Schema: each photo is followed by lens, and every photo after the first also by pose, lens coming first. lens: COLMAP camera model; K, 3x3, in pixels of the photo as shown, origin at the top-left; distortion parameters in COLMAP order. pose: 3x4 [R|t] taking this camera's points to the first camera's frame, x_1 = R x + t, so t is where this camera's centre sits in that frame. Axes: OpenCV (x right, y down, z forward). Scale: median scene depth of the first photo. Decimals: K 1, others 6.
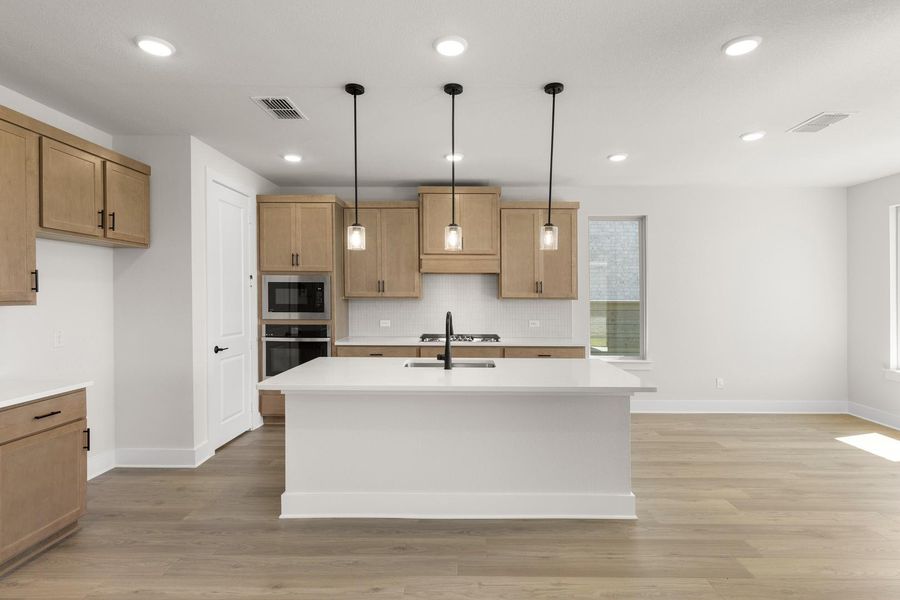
lens RADIAL K [[455.5, 0, 454.1], [0, 455.5, 296.2], [0, 0, 1]] dist [0.001761, 0.000268]
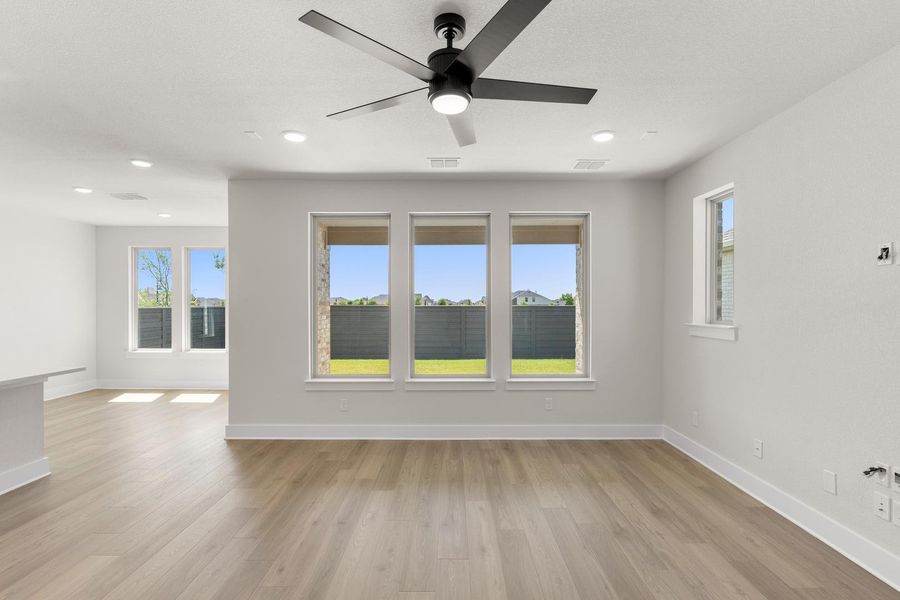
lens RADIAL K [[426.6, 0, 453.1], [0, 426.6, 314.8], [0, 0, 1]] dist [0.004523, 0.000494]
pose [[0.002113, -0.028424, 0.999594, -0.516132], [0.000772, 0.999596, 0.028422, -0.003394], [-0.999997, 0.000712, 0.002134, -0.105278]]
